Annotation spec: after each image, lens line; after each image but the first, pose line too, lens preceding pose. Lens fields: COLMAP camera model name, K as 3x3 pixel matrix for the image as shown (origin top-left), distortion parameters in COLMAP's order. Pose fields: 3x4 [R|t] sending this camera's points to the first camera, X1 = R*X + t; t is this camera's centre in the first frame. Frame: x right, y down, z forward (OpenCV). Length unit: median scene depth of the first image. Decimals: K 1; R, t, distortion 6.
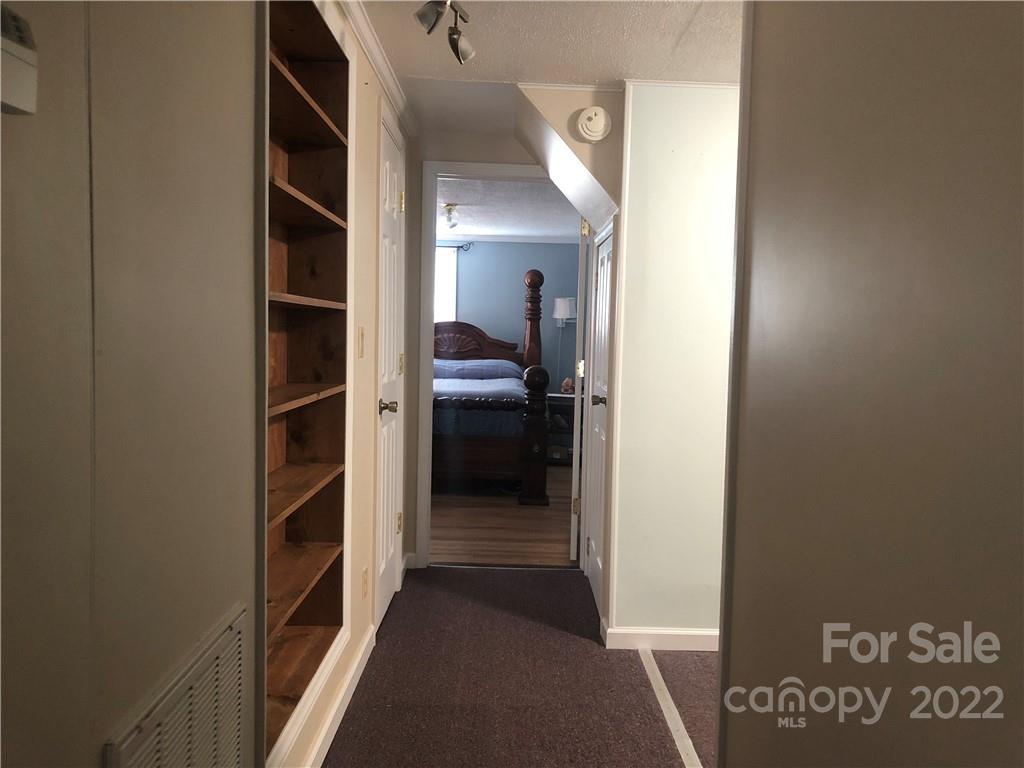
lens RADIAL K [[846.3, 0, 512.6], [0, 846.3, 409.1], [0, 0, 1]] dist [0.000196, -0.001434]
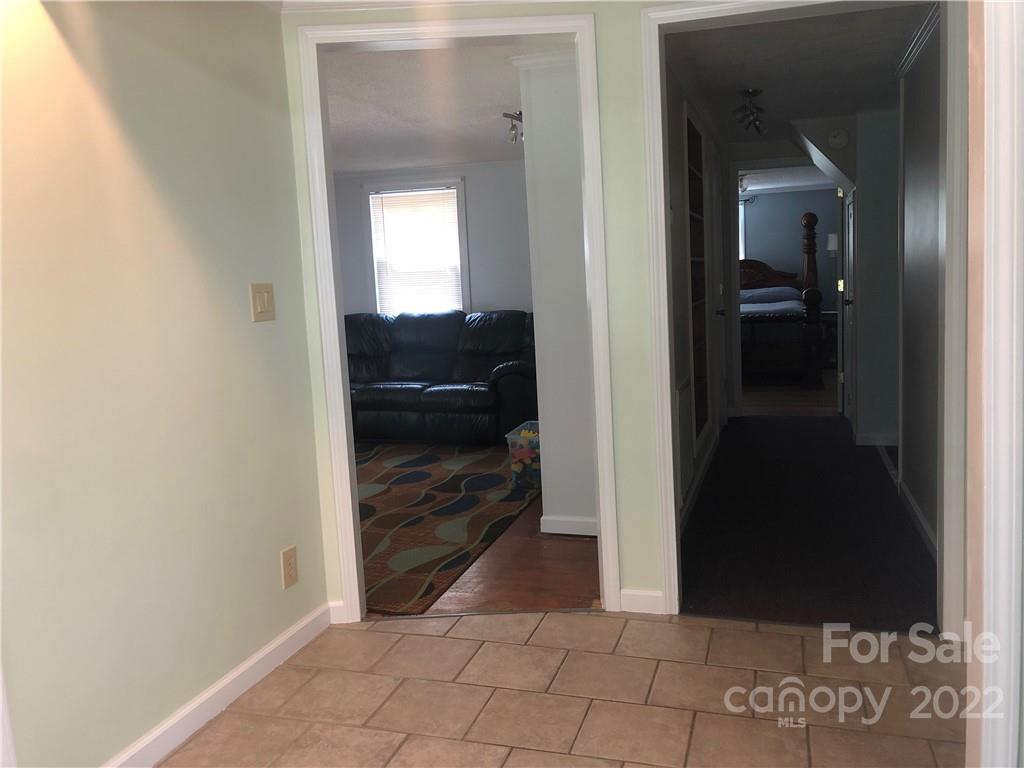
lens RADIAL K [[836.1, 0, 512.0], [0, 836.1, 384.0], [0, 0, 1]] dist [0.000322, -0.000313]
pose [[0.946066, -0.032791, -0.322312, 0.000151], [0.045788, 0.998412, 0.032826, 0.027996], [0.320723, -0.045813, 0.946064, -0.330370]]
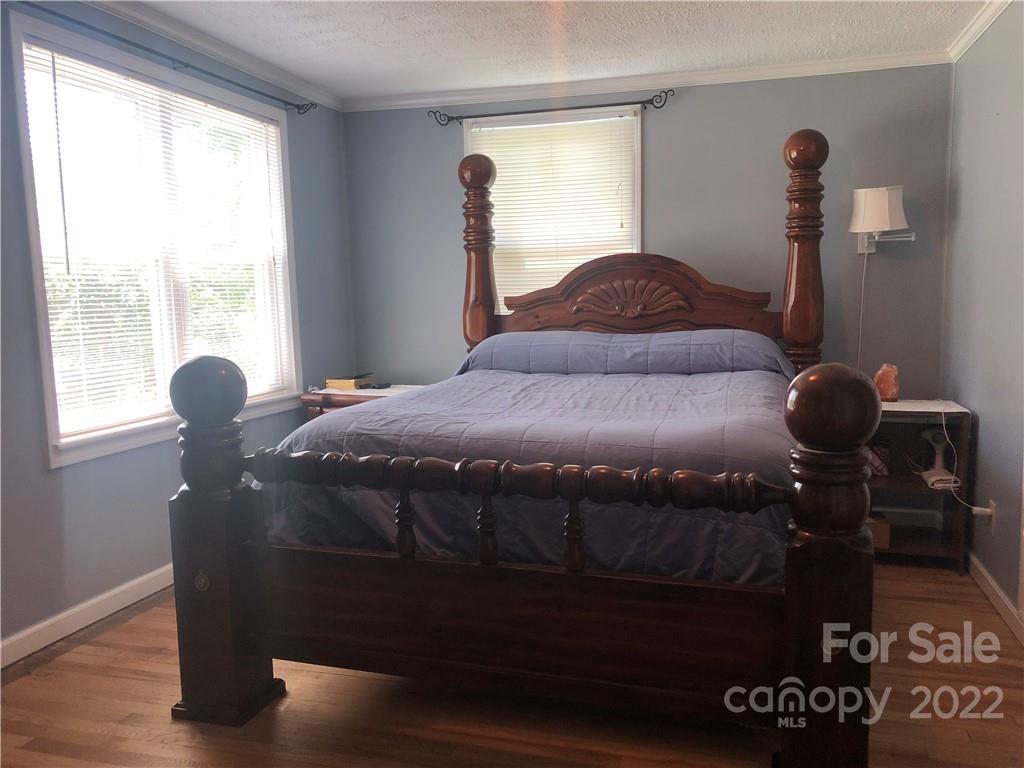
lens RADIAL K [[846.3, 0, 512.6], [0, 846.3, 409.1], [0, 0, 1]] dist [0.000196, -0.001434]
pose [[0.956642, -0.008922, -0.291131, 0.005770], [0.022642, 0.998784, 0.043792, -0.038371], [0.290386, -0.048485, 0.955681, 0.528676]]
